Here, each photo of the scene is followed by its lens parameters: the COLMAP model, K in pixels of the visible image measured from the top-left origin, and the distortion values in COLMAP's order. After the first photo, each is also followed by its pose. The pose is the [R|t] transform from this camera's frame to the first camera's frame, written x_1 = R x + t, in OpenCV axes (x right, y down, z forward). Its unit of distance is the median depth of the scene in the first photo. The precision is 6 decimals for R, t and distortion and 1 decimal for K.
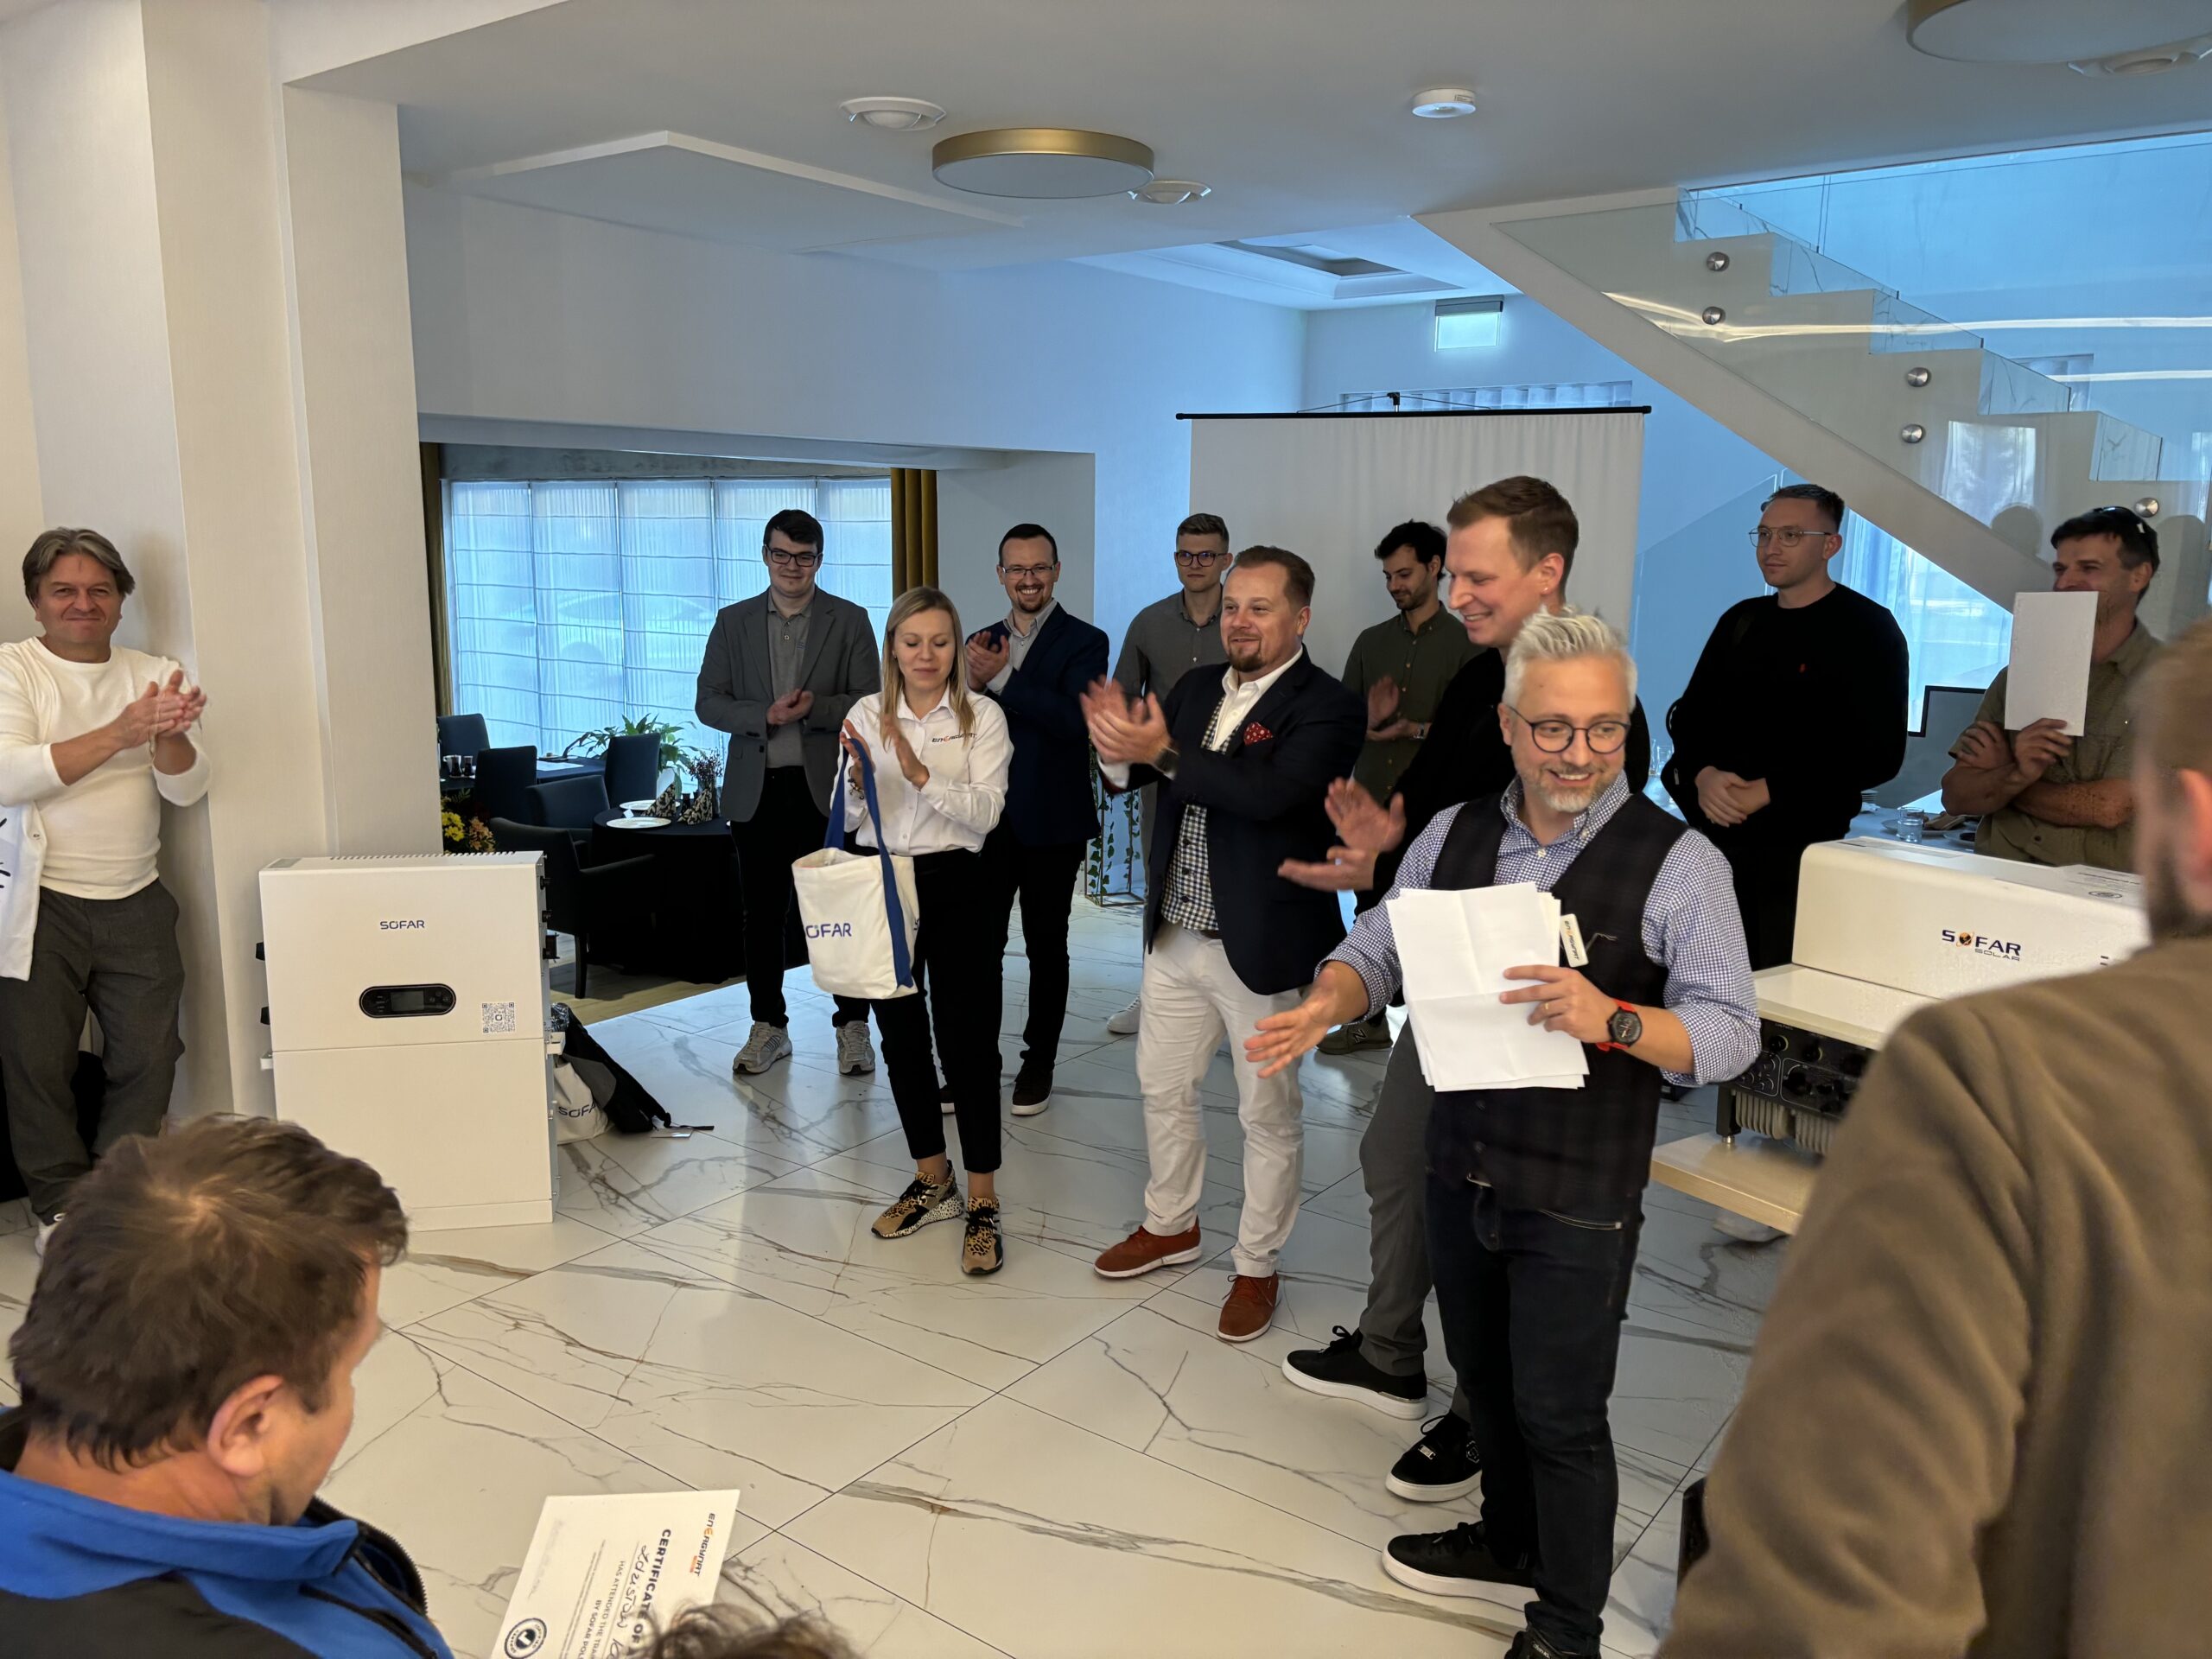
lens RADIAL K [[1679.3, 0, 1102.6], [0, 1679.3, 826.5], [0, 0, 1]] dist [0.050252, -0.049286]
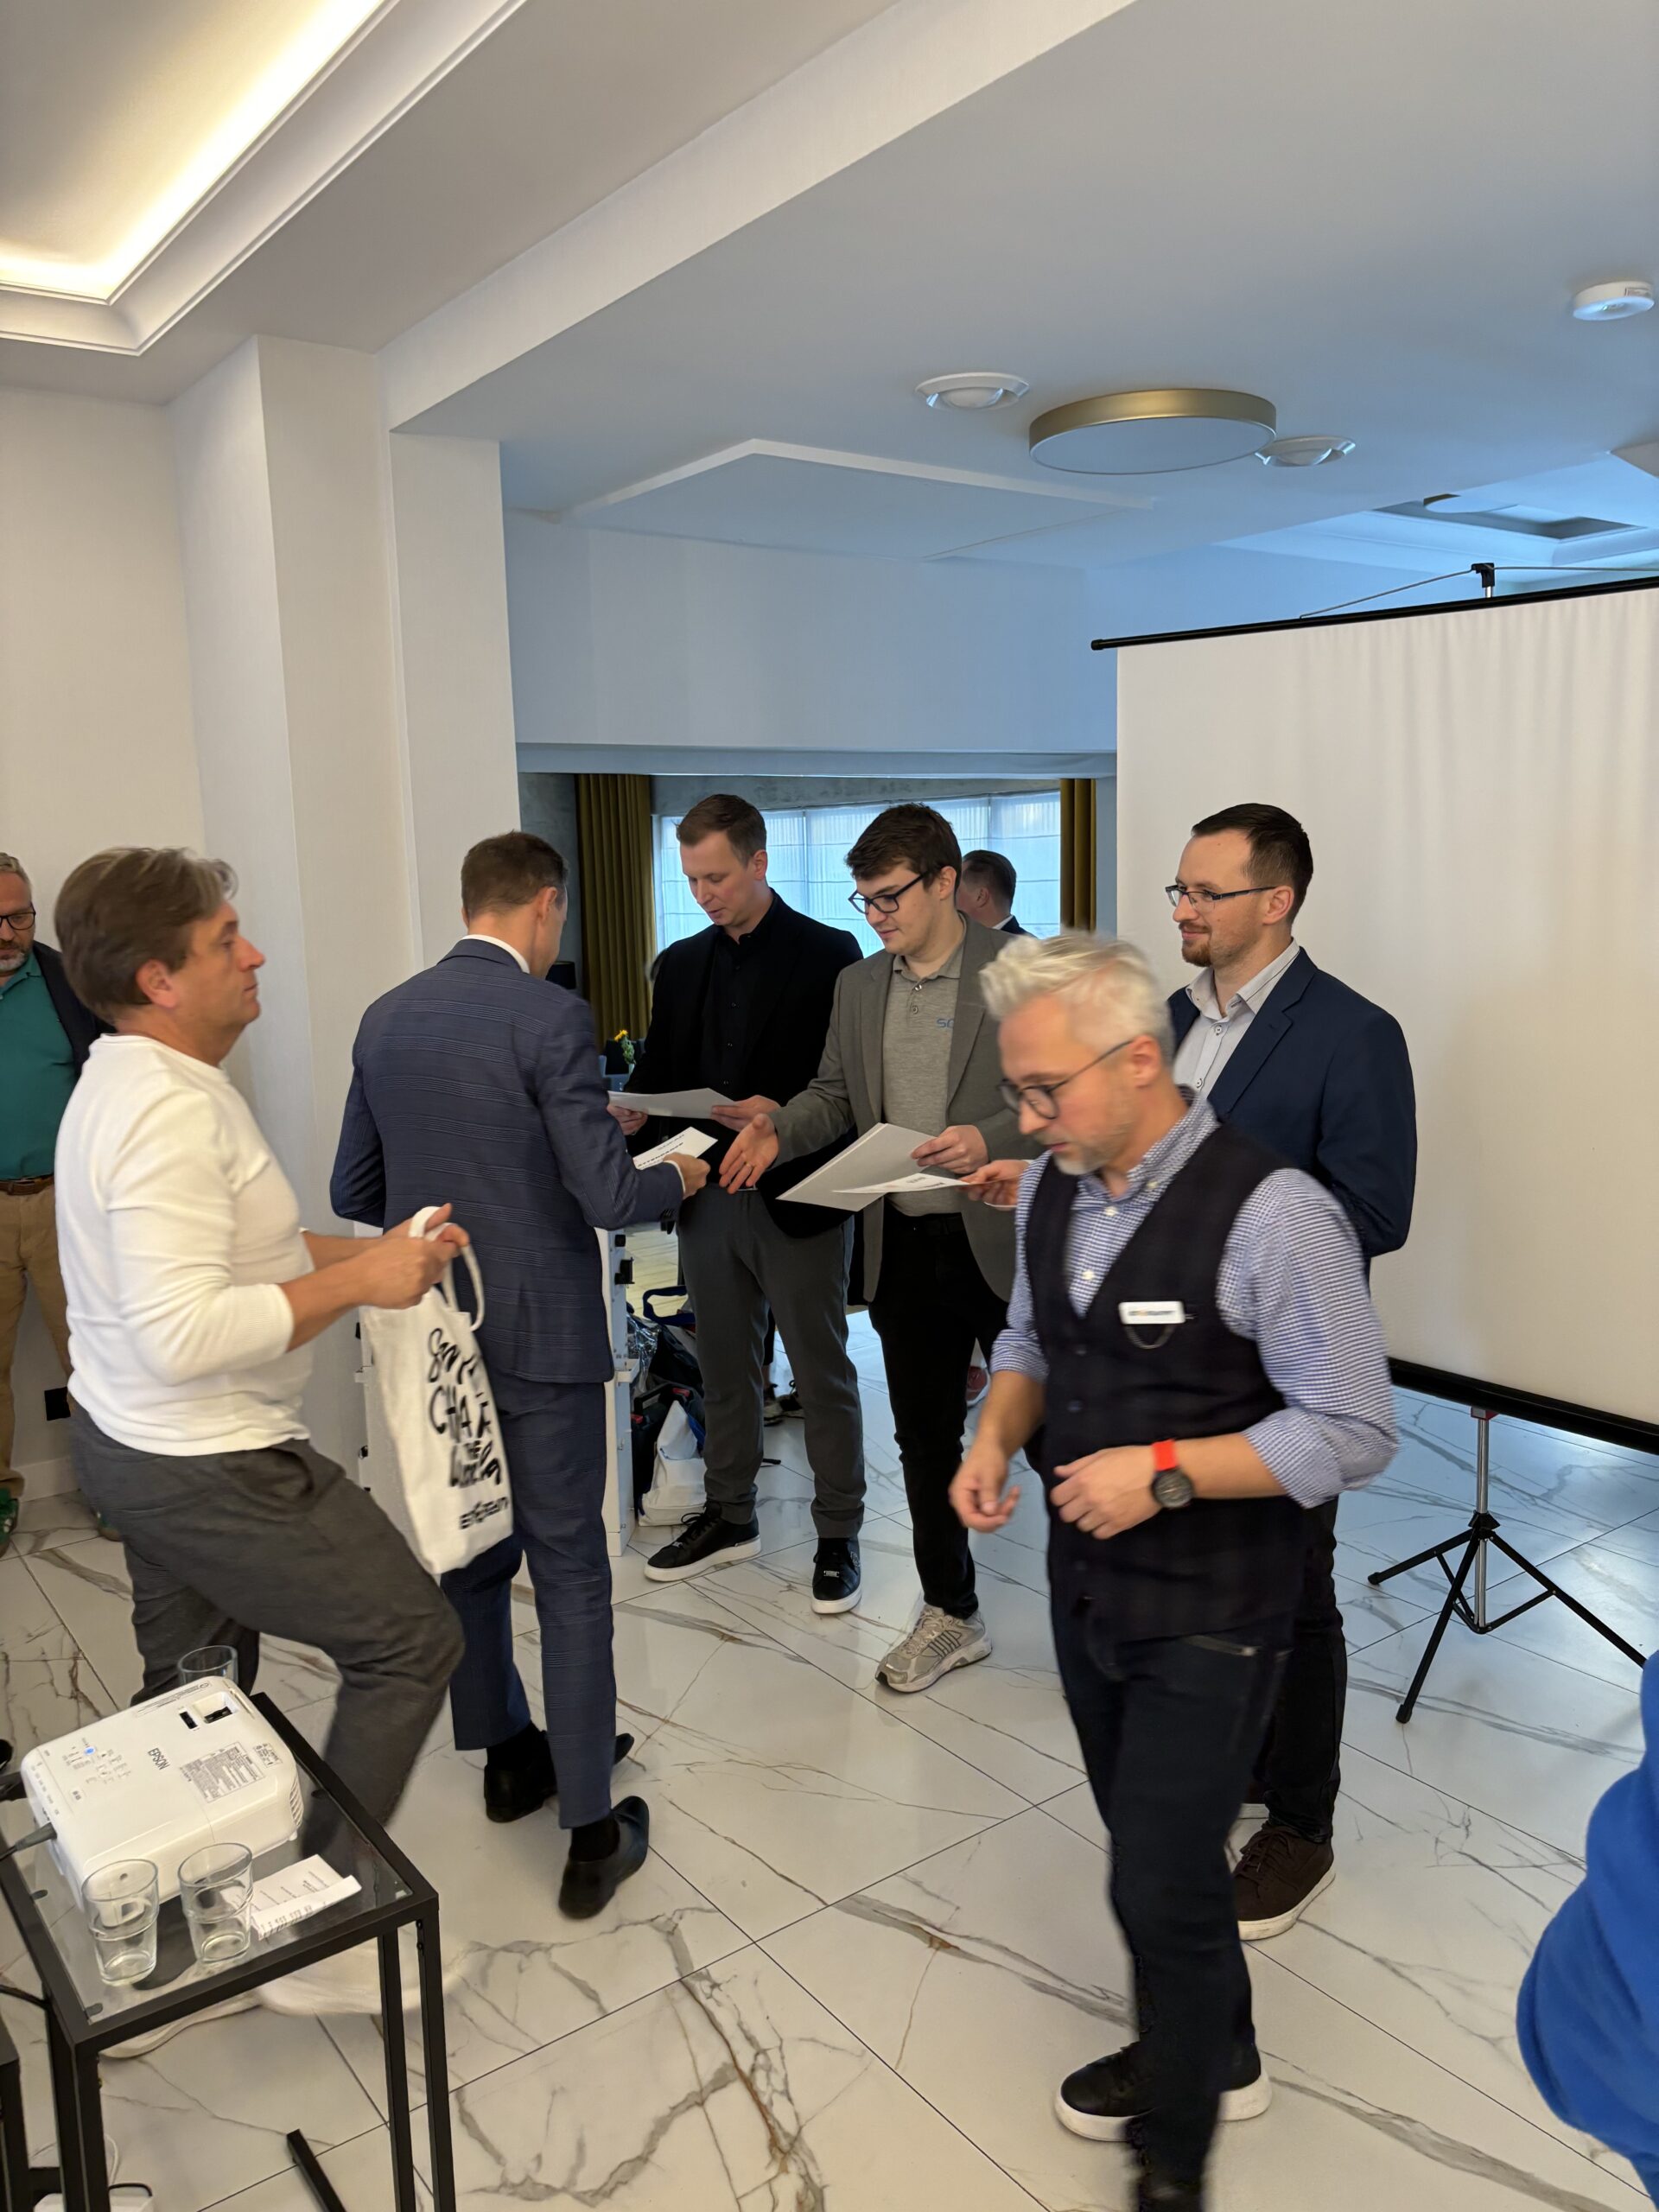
lens RADIAL K [[1679.3, 0, 841.8], [0, 1679.3, 1093.8], [0, 0, 1]] dist [0.050252, -0.049286]
pose [[0.958369, 0.006520, -0.285458, 0.069335], [-0.015502, 0.999453, -0.029219, -0.005690], [0.285111, 0.032428, 0.957946, 0.090717]]
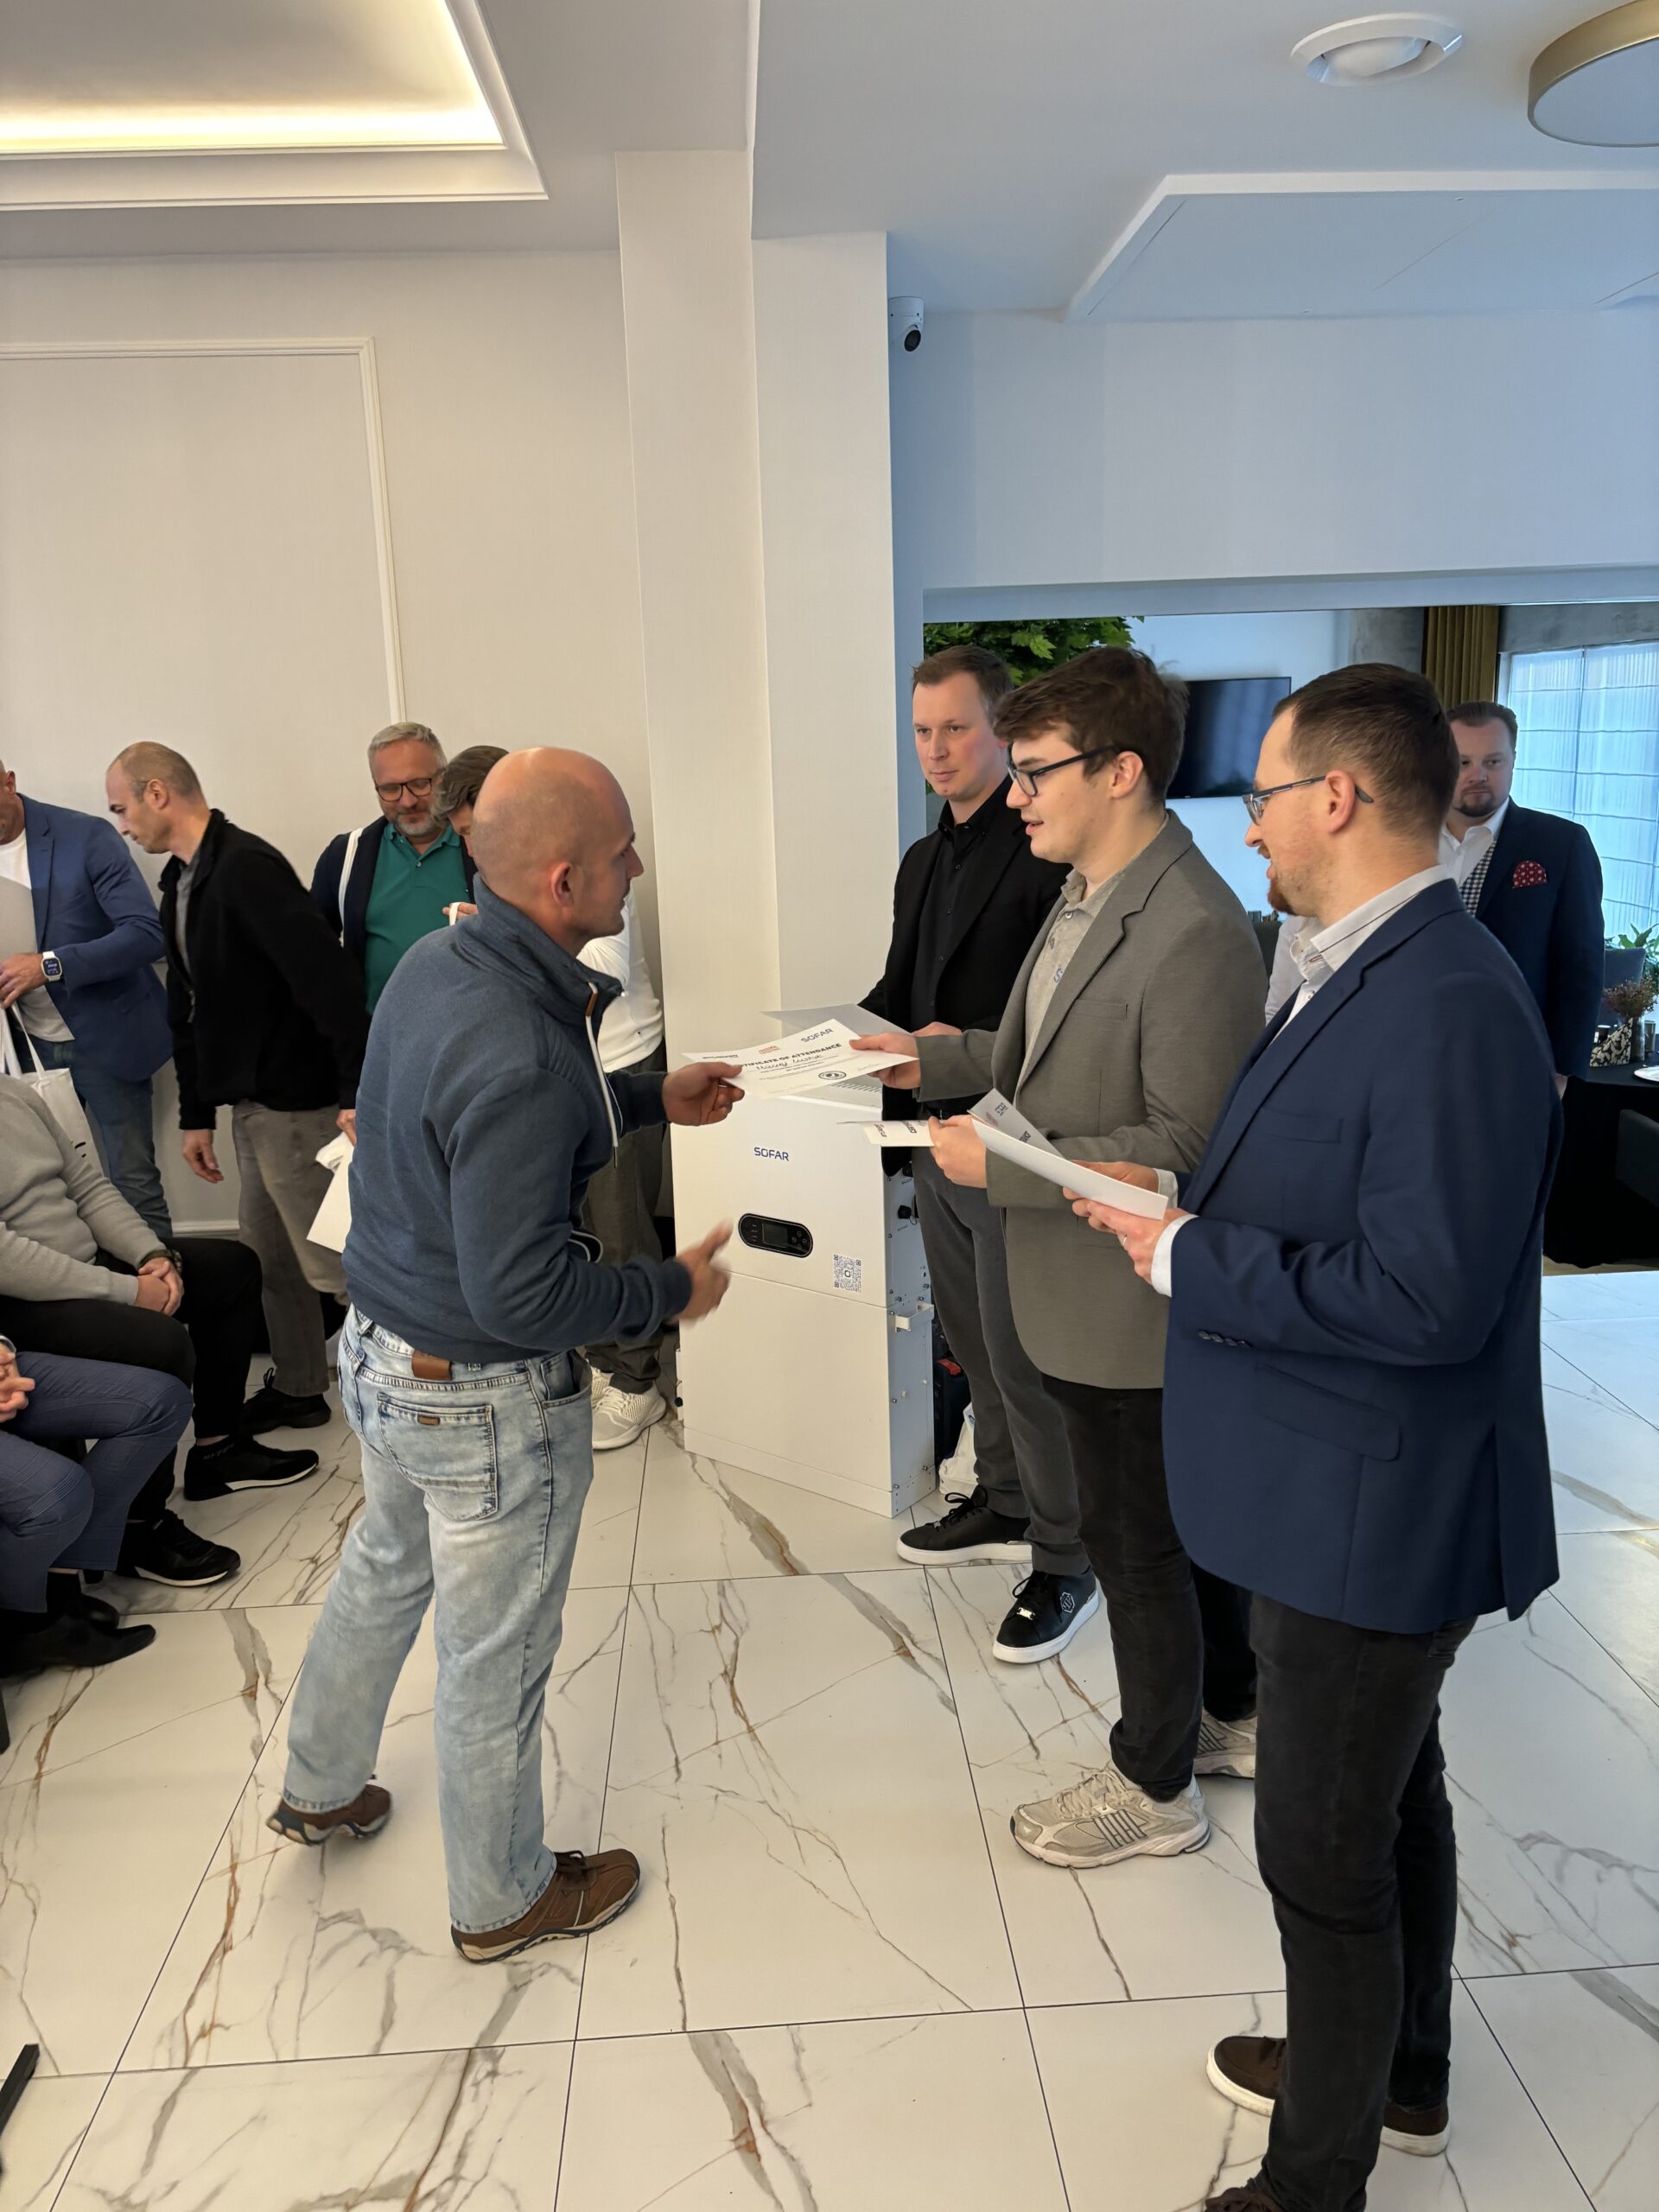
lens RADIAL K [[1679.3, 0, 818.4], [0, 1679.3, 1082.5], [0, 0, 1]] dist [0.050252, -0.049286]
pose [[0.641170, 0.128275, -0.756602, 0.262031], [-0.096491, 0.991582, 0.086344, -0.056062], [0.761309, 0.017644, 0.648149, 0.385911]]
